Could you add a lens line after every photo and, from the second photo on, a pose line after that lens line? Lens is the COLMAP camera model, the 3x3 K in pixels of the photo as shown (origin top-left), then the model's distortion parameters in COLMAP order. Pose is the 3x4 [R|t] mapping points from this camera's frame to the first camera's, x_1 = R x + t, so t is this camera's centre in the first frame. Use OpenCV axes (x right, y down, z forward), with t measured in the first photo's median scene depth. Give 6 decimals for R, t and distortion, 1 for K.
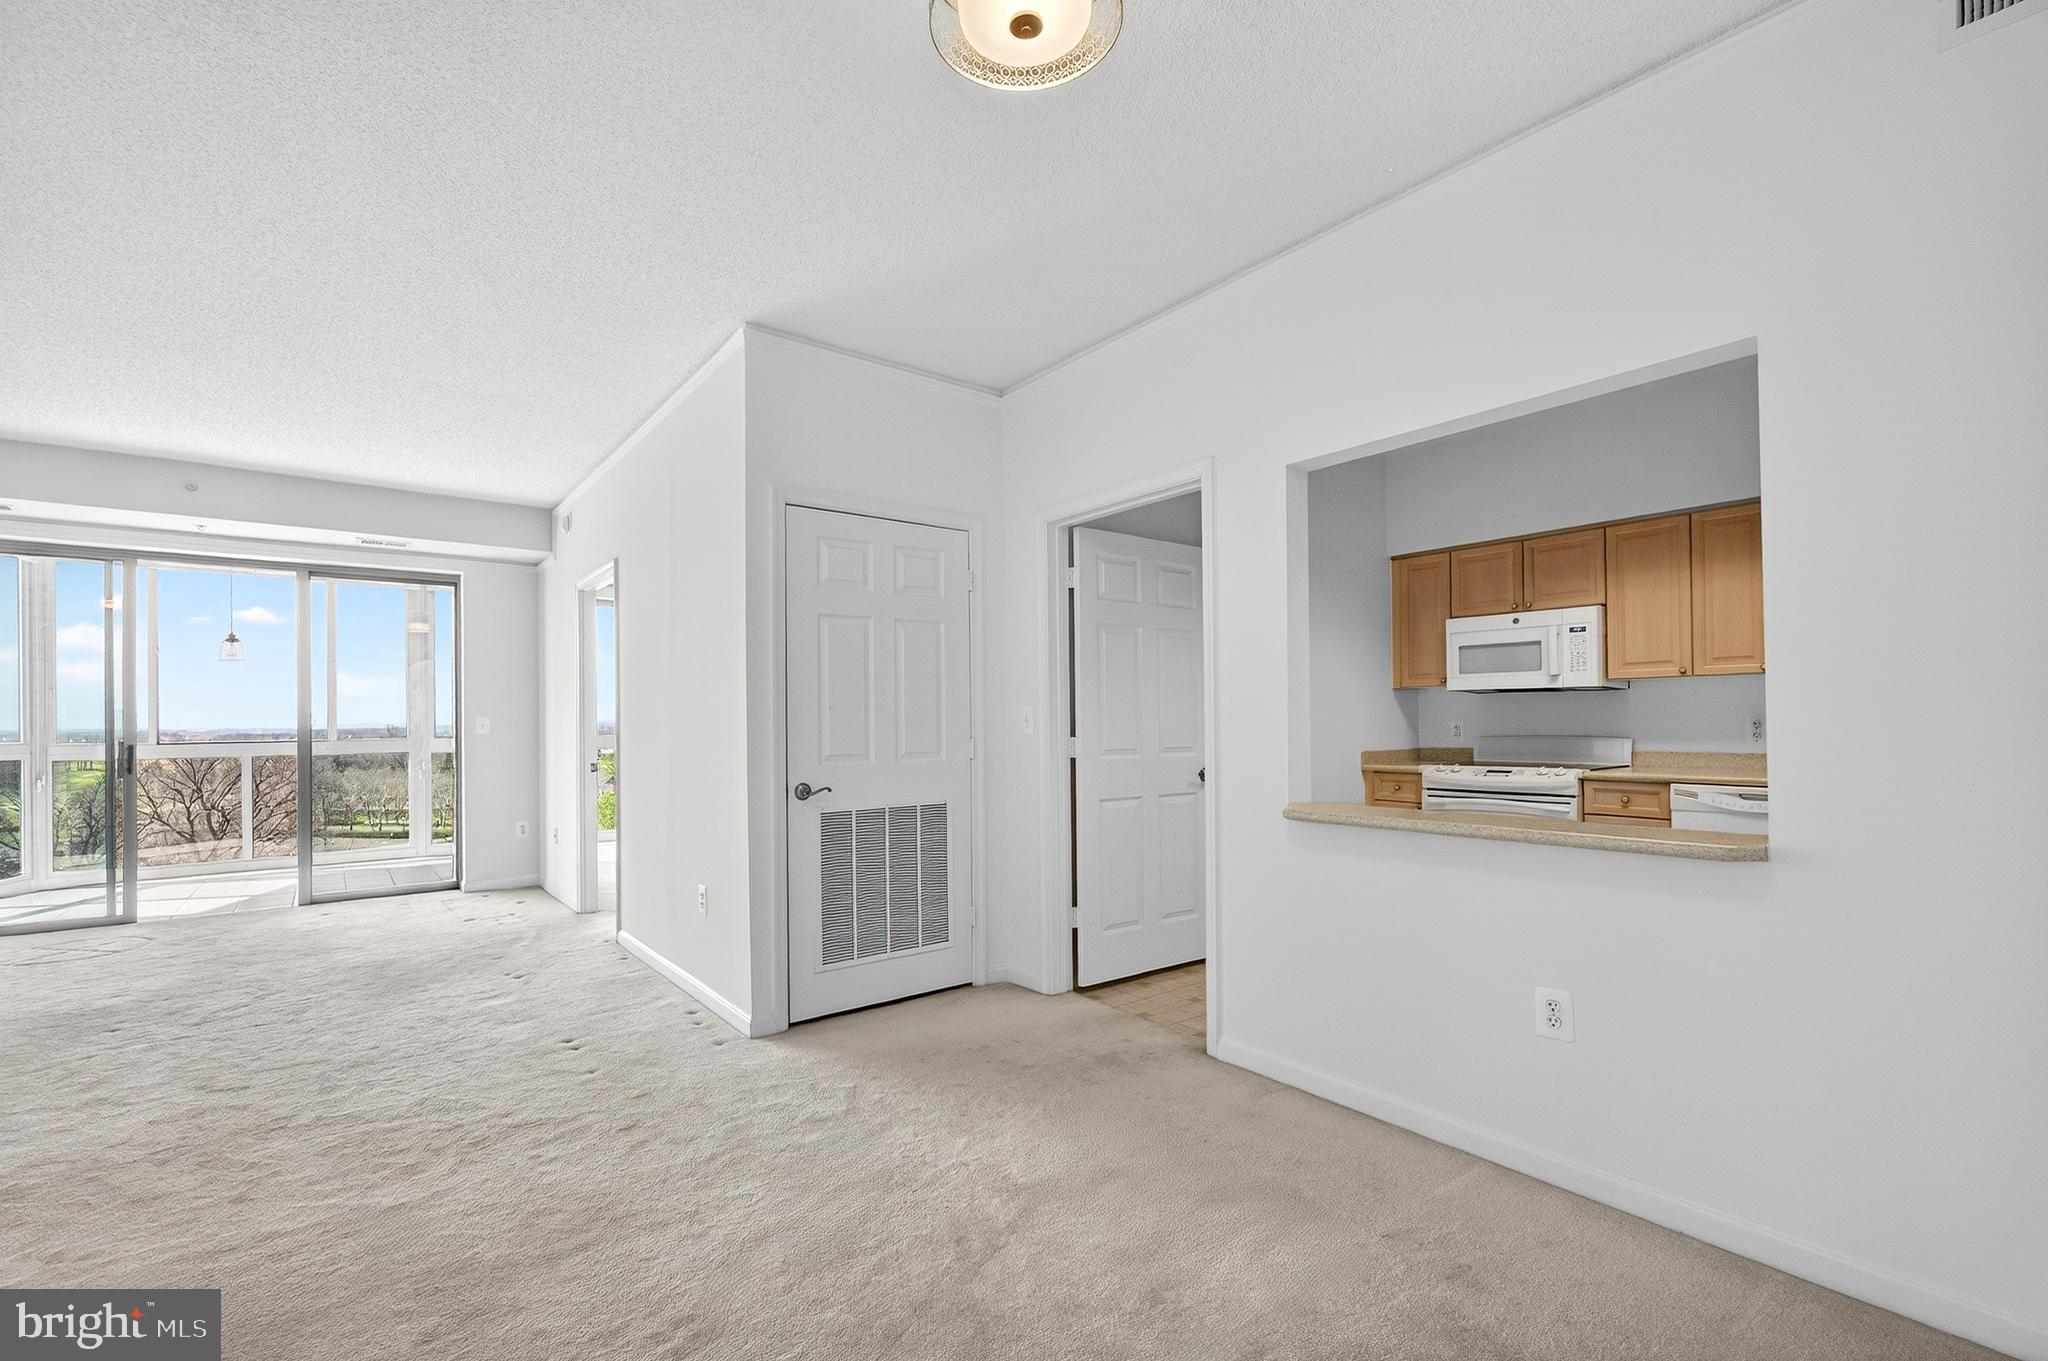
lens RADIAL K [[898.3, 0, 1011.0], [0, 898.3, 719.7], [0, 0, 1]] dist [0.000288, -0.000020]
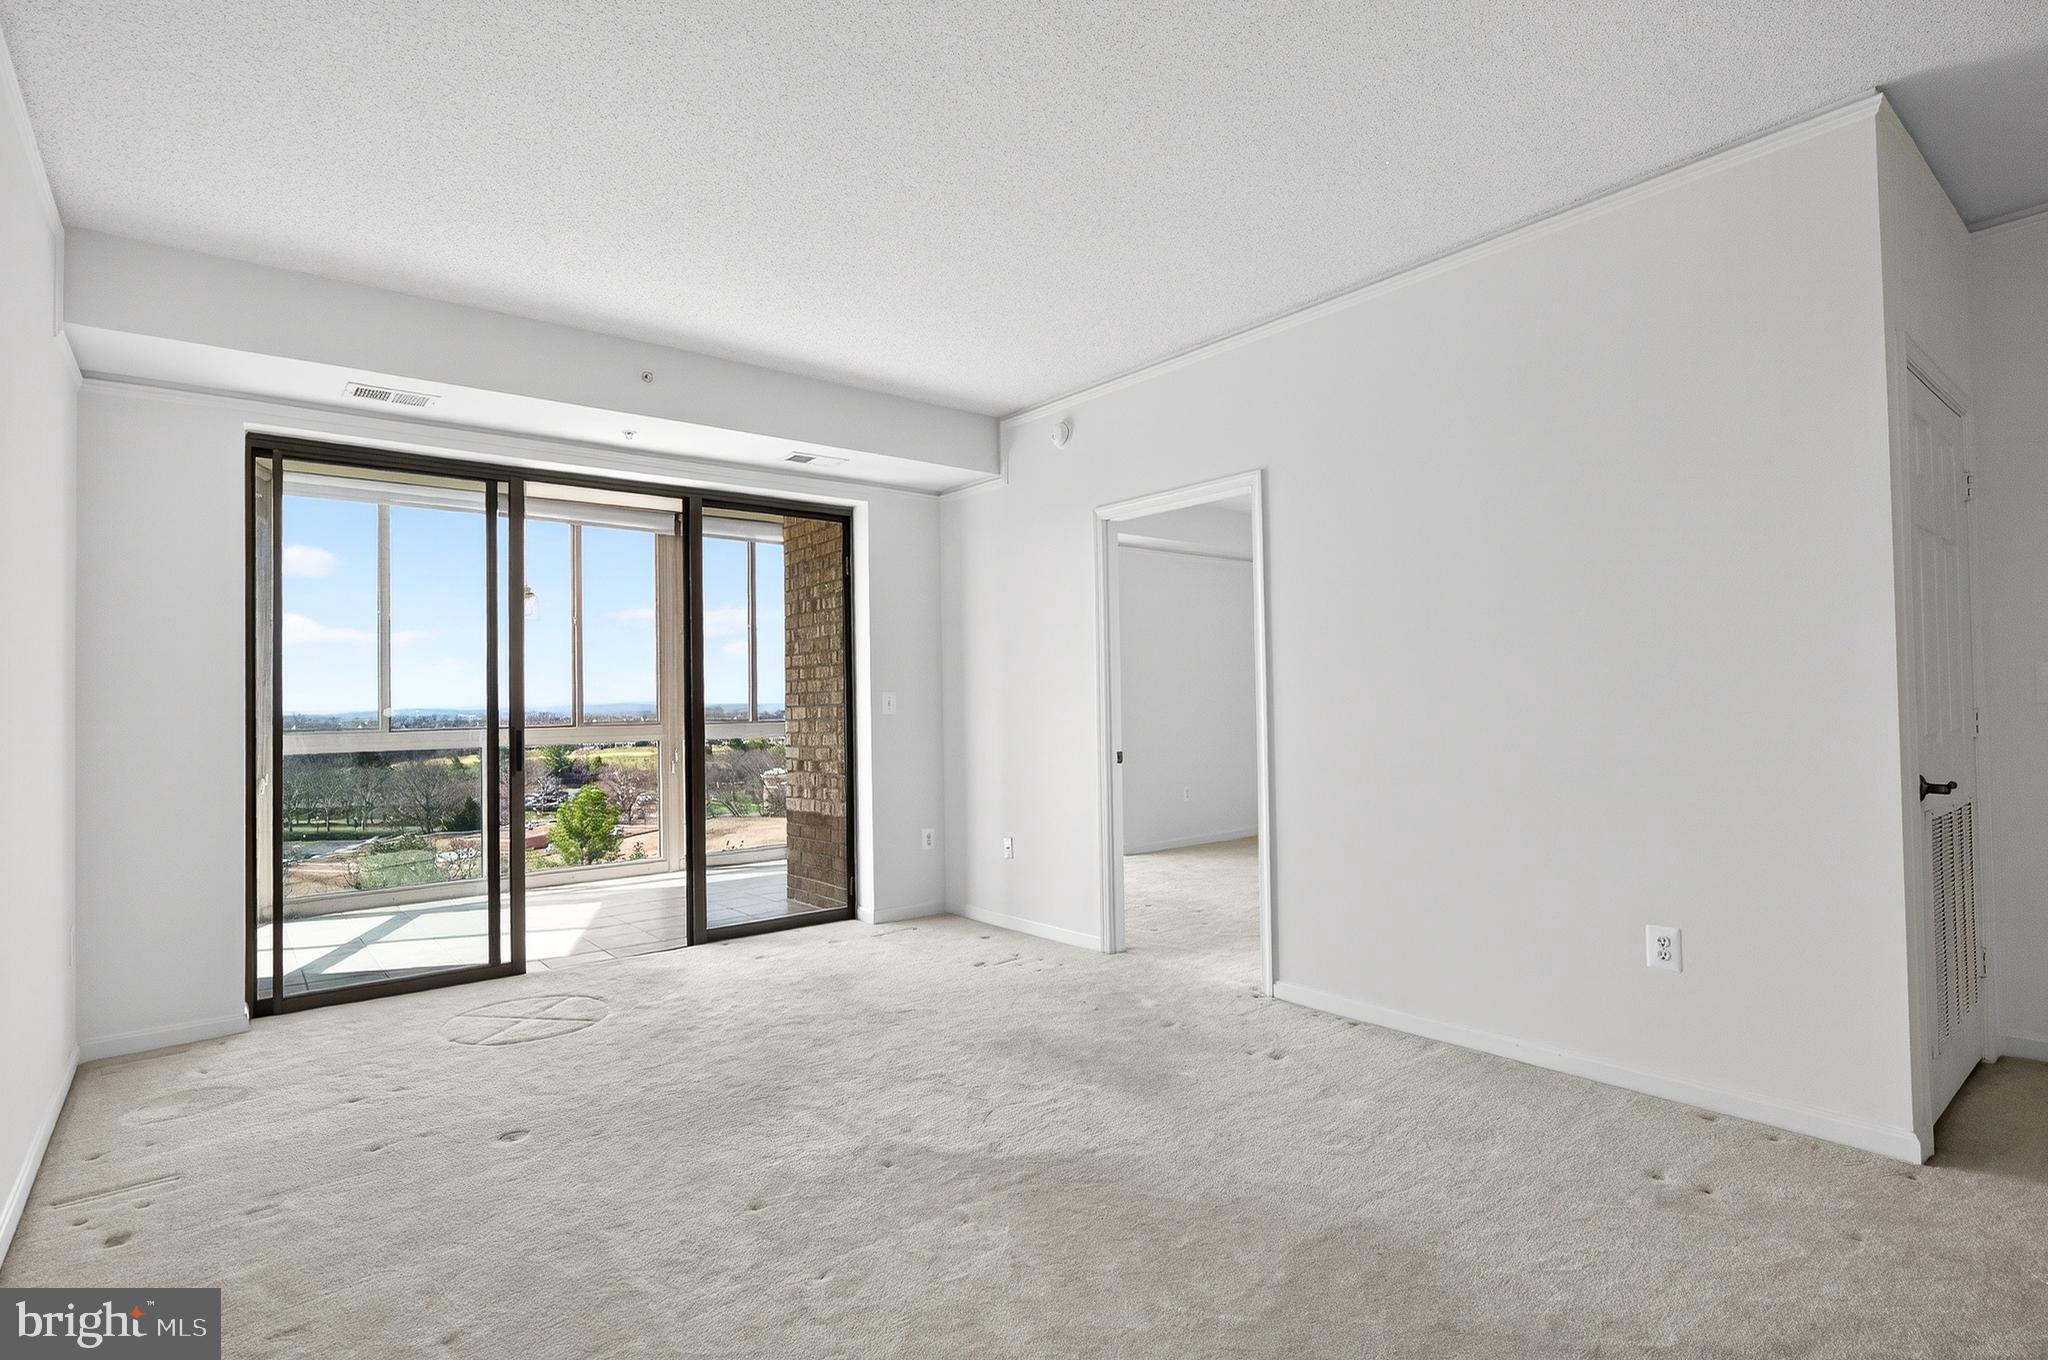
lens RADIAL K [[1002.0, 0, 1021.6], [0, 1002.0, 686.9], [0, 0, 1]] dist [-0.014678, 0.000053]
pose [[0.999891, -0.003778, 0.014262, -0.568238], [0.004040, 0.999822, -0.018424, 0.010218], [-0.014190, 0.018479, 0.999729, 0.170382]]
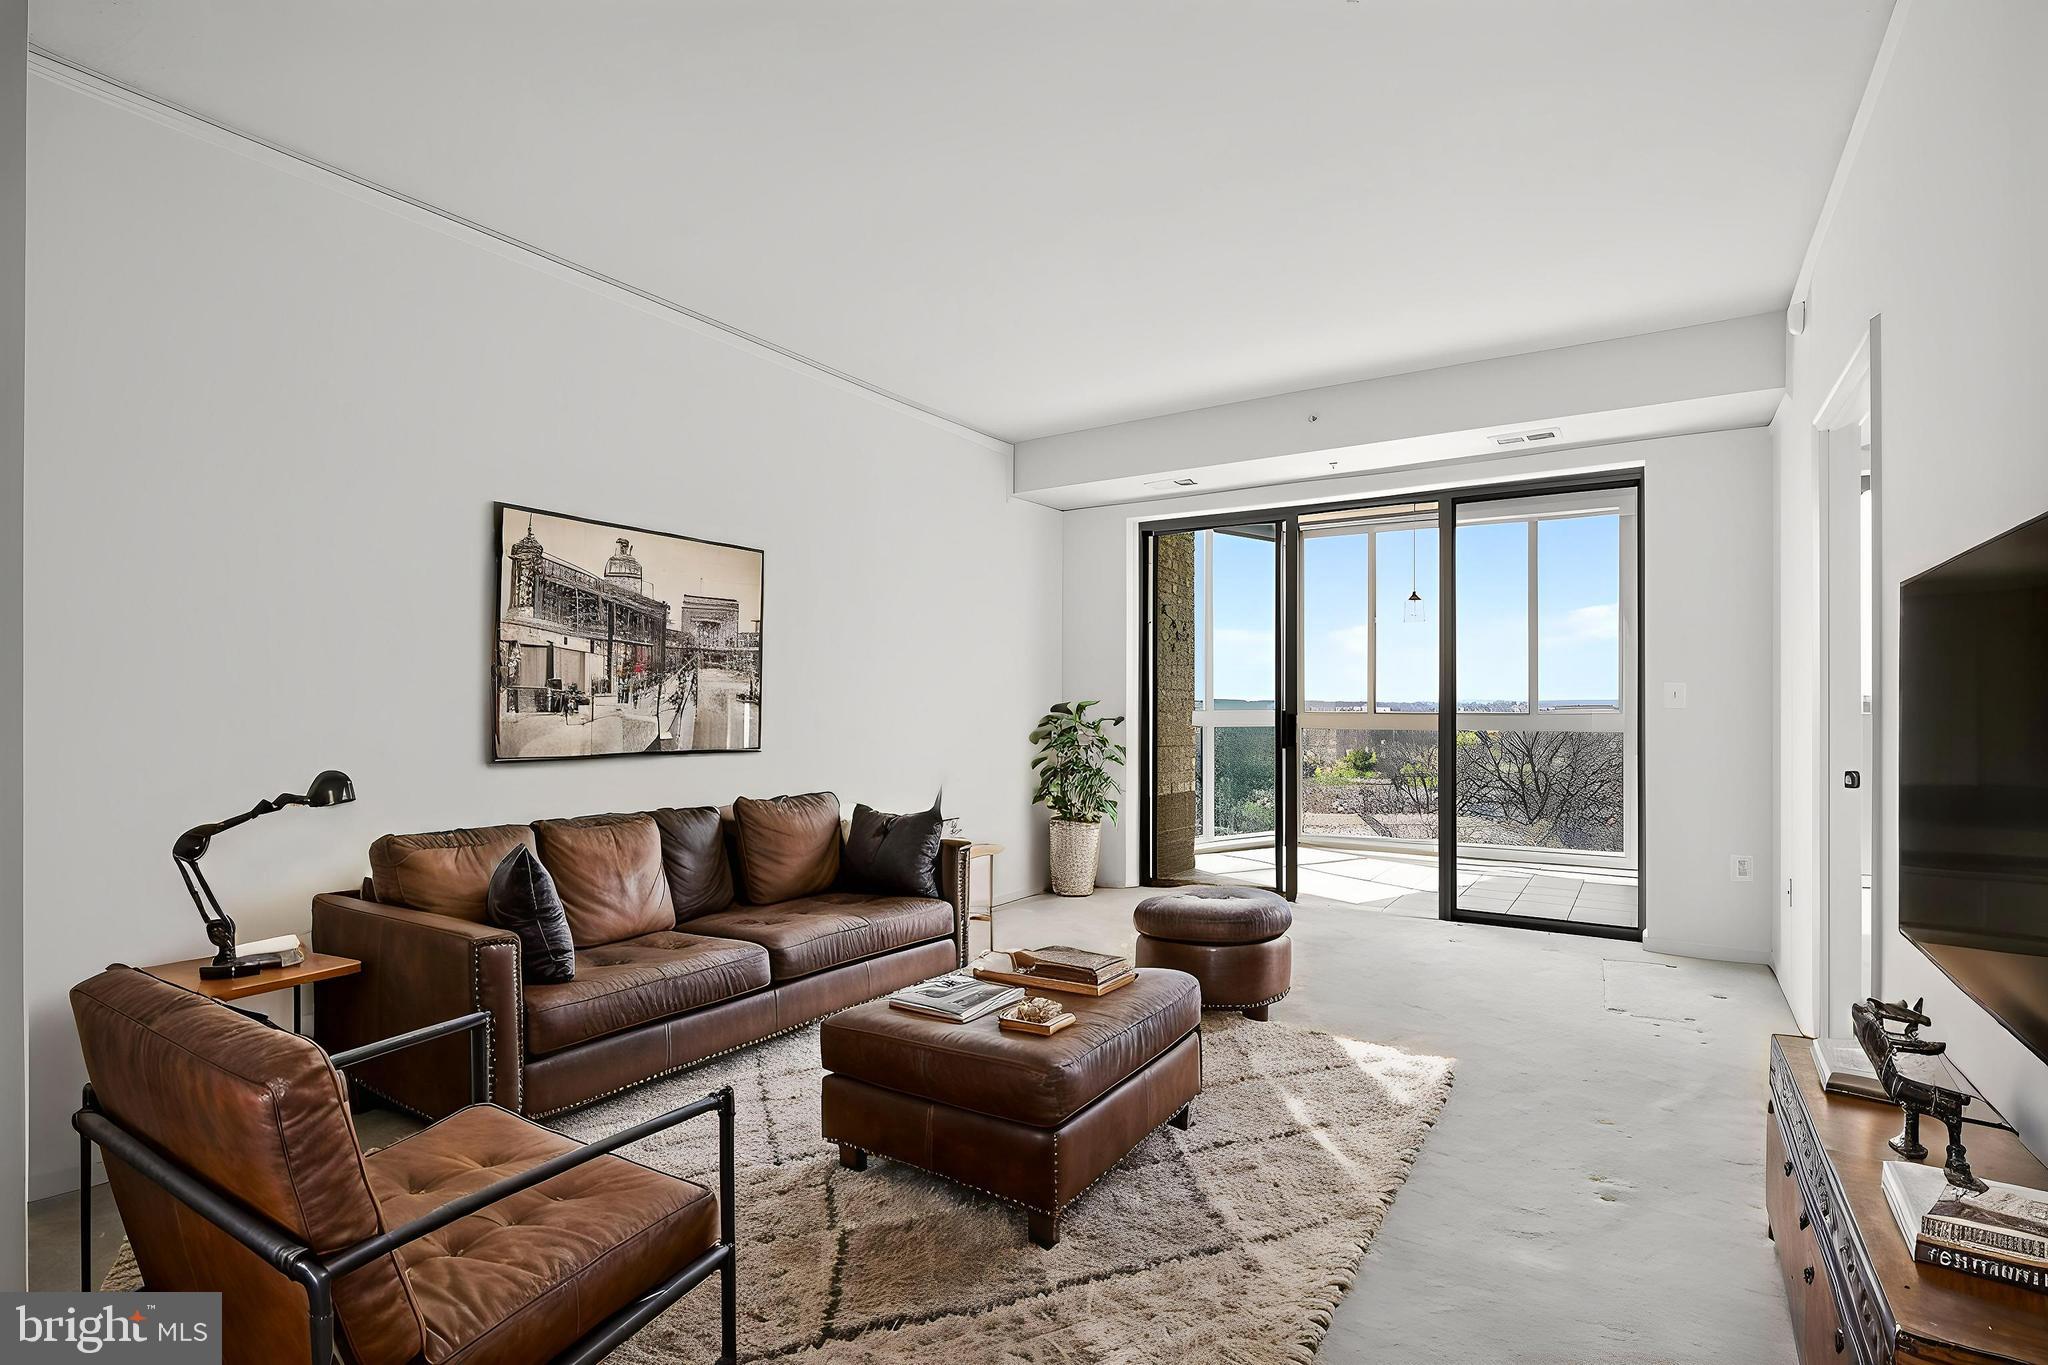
lens RADIAL K [[958.9, 0, 1022.7], [0, 958.9, 697.1], [0, 0, 1]] dist [0.001259, 0.000329]
pose [[0.340430, 0.006843, -0.940245, -0.121081], [-0.000688, 0.999975, 0.007029, 0.004113], [0.940269, -0.001745, 0.340427, 0.386472]]
